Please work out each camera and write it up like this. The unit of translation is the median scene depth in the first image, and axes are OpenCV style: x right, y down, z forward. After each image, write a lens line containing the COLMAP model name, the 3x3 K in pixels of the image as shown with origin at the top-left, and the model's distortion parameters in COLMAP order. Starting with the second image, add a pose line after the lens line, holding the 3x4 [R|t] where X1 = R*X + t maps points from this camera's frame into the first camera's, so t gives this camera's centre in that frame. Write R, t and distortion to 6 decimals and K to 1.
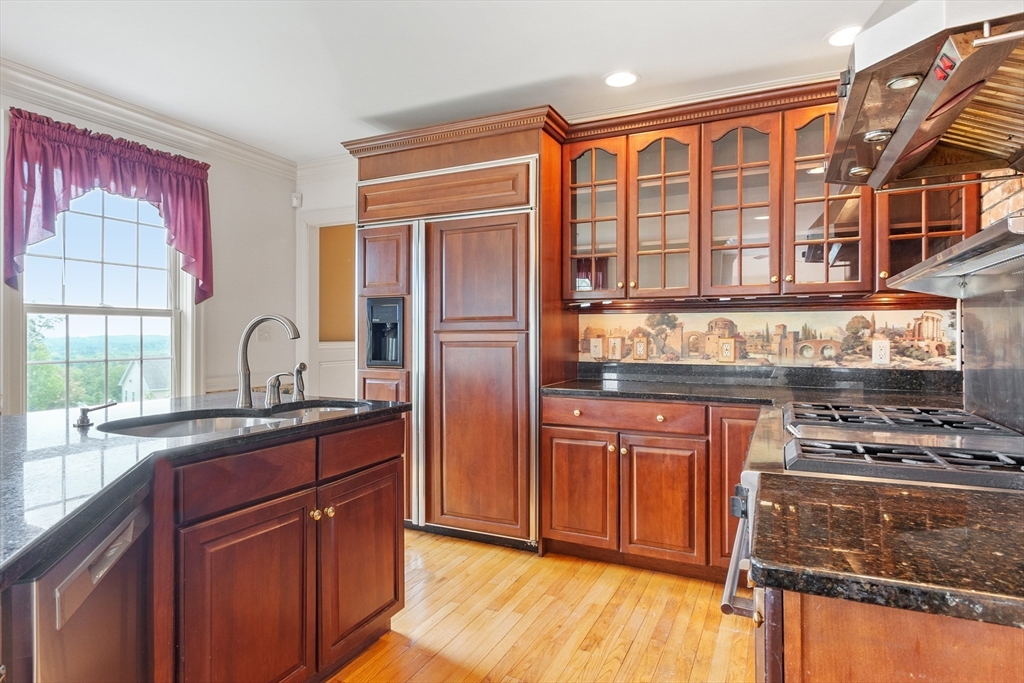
lens RADIAL K [[562.8, 0, 511.7], [0, 562.8, 338.4], [0, 0, 1]] dist [0.012263, 0.000027]
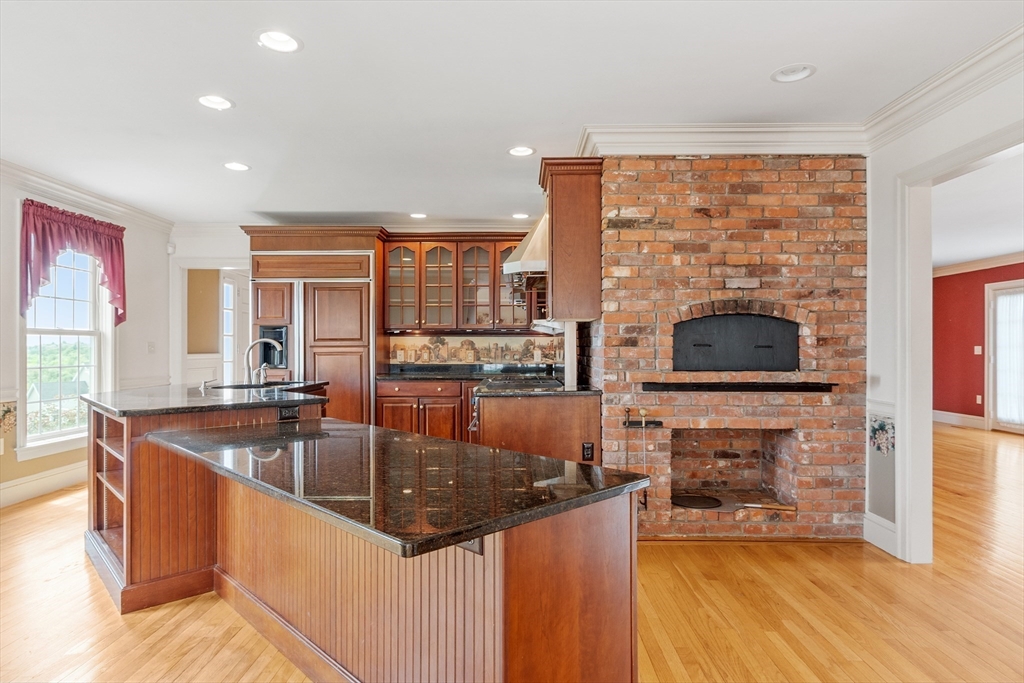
lens RADIAL K [[562.8, 0, 511.7], [0, 562.8, 338.4], [0, 0, 1]] dist [0.012263, 0.000027]
pose [[0.905796, 0.007289, 0.423651, -0.310284], [0.003213, 0.999705, -0.024071, 0.006467], [-0.423701, 0.023165, 0.905506, -0.816928]]
